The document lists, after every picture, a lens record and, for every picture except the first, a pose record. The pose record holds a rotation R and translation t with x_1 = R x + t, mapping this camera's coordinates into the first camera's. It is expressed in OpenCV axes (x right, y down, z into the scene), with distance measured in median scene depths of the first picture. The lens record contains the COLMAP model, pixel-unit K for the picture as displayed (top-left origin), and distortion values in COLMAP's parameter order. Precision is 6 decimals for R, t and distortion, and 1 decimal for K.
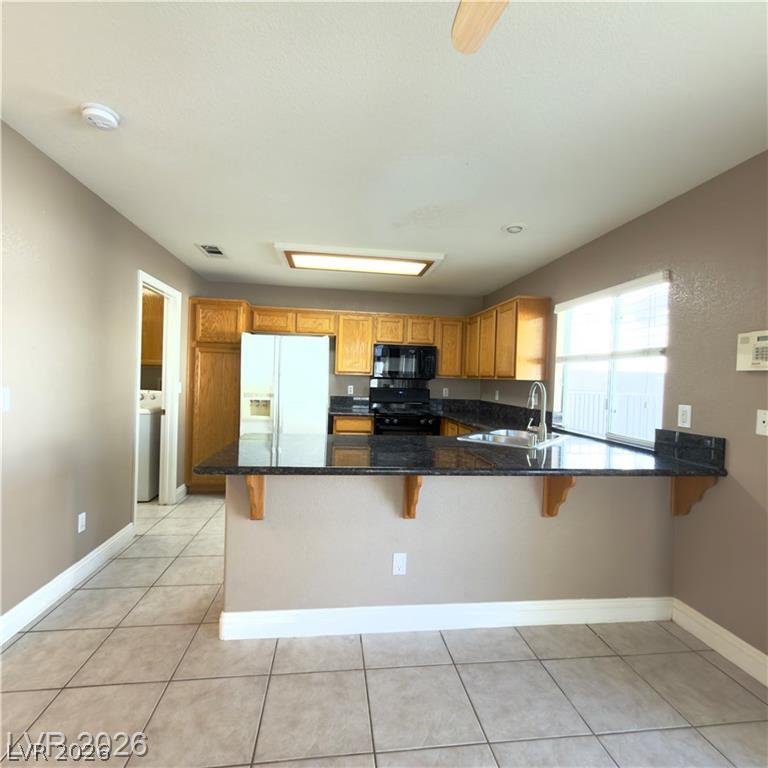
lens RADIAL K [[408.5, 0, 382.0], [0, 408.5, 385.4], [0, 0, 1]] dist [0.002804, -0.001248]
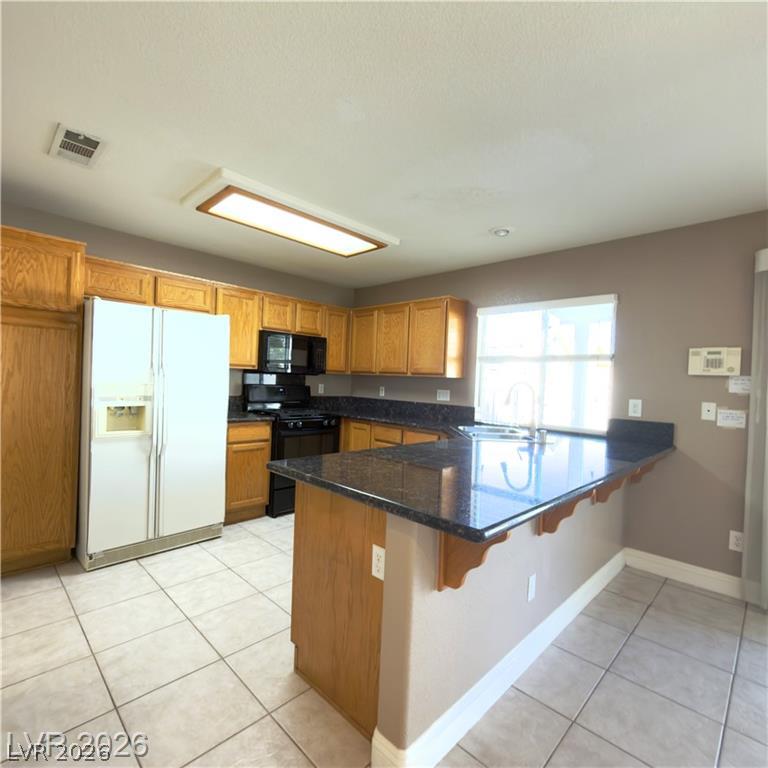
lens RADIAL K [[408.5, 0, 381.4], [0, 408.5, 386.5], [0, 0, 1]] dist [0.002804, -0.001248]
pose [[0.785995, -0.010147, 0.618149, -0.388159], [-0.003838, 0.999766, 0.021290, -0.010191], [-0.618221, -0.019106, 0.785772, 0.260374]]
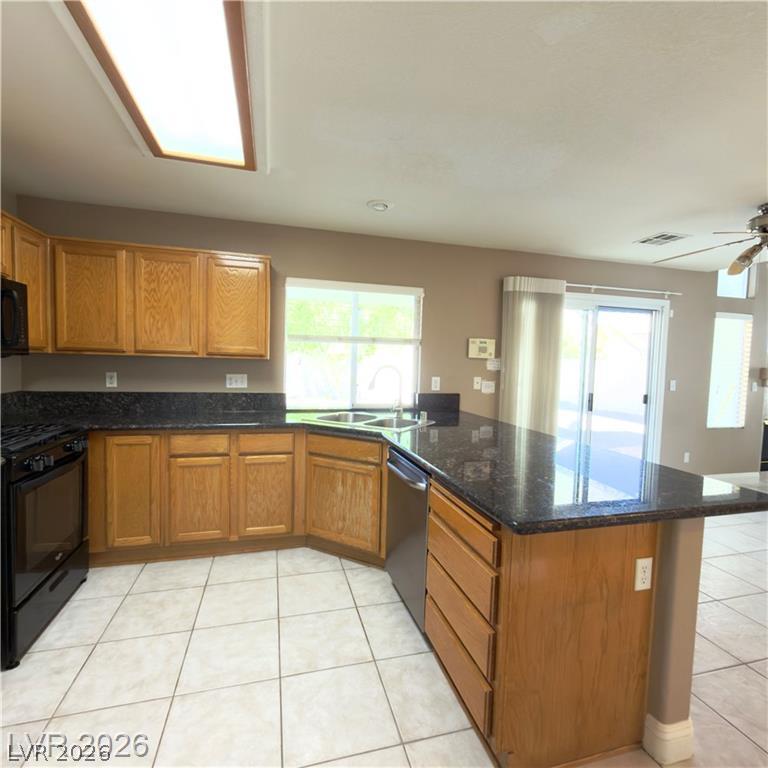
lens RADIAL K [[408.5, 0, 381.2], [0, 408.5, 384.7], [0, 0, 1]] dist [0.002804, -0.001248]
pose [[-0.136515, -0.086975, 0.986813, -0.463042], [-0.012725, 0.996210, 0.086043, -0.032330], [-0.990556, -0.000811, -0.137104, 0.790929]]
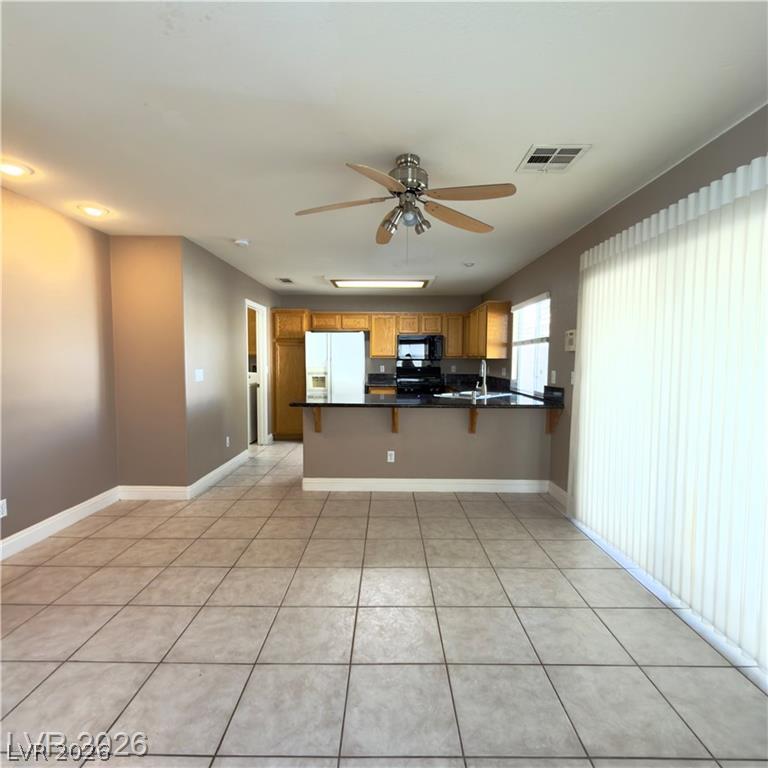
lens RADIAL K [[408.5, 0, 384.0], [0, 408.5, 385.4], [0, 0, 1]] dist [0.002804, -0.001248]
pose [[0.990799, -0.018433, -0.134079, 0.139697], [0.024429, 0.998767, 0.043214, 0.009394], [0.133117, -0.046092, 0.990028, -0.453675]]
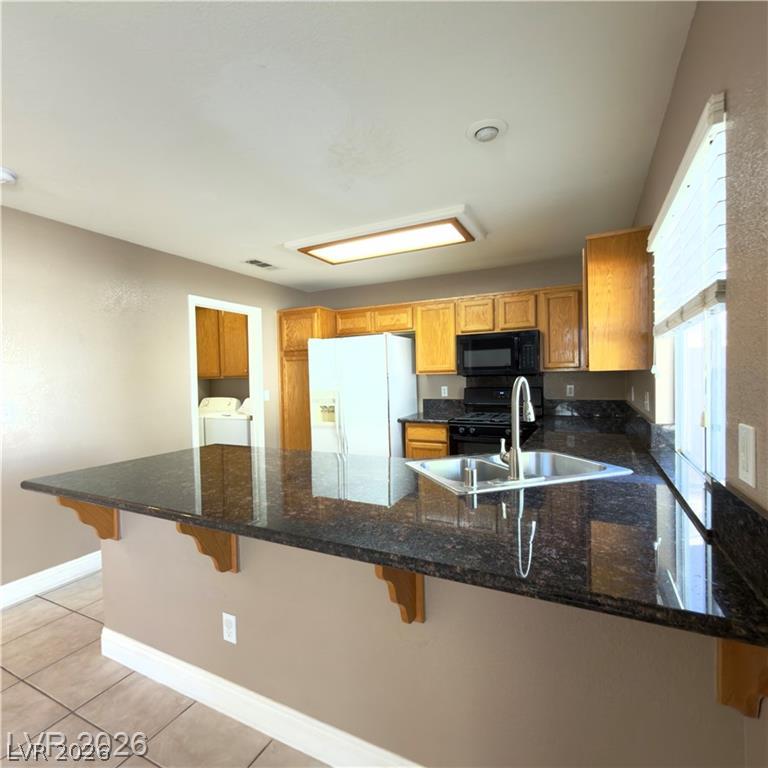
lens RADIAL K [[408.5, 0, 382.8], [0, 408.5, 384.8], [0, 0, 1]] dist [0.002804, -0.001248]
pose [[0.829466, -0.039343, -0.557170, 0.367303], [0.039632, 0.999148, -0.011551, 0.002365], [0.557149, -0.012501, 0.830318, 0.270827]]
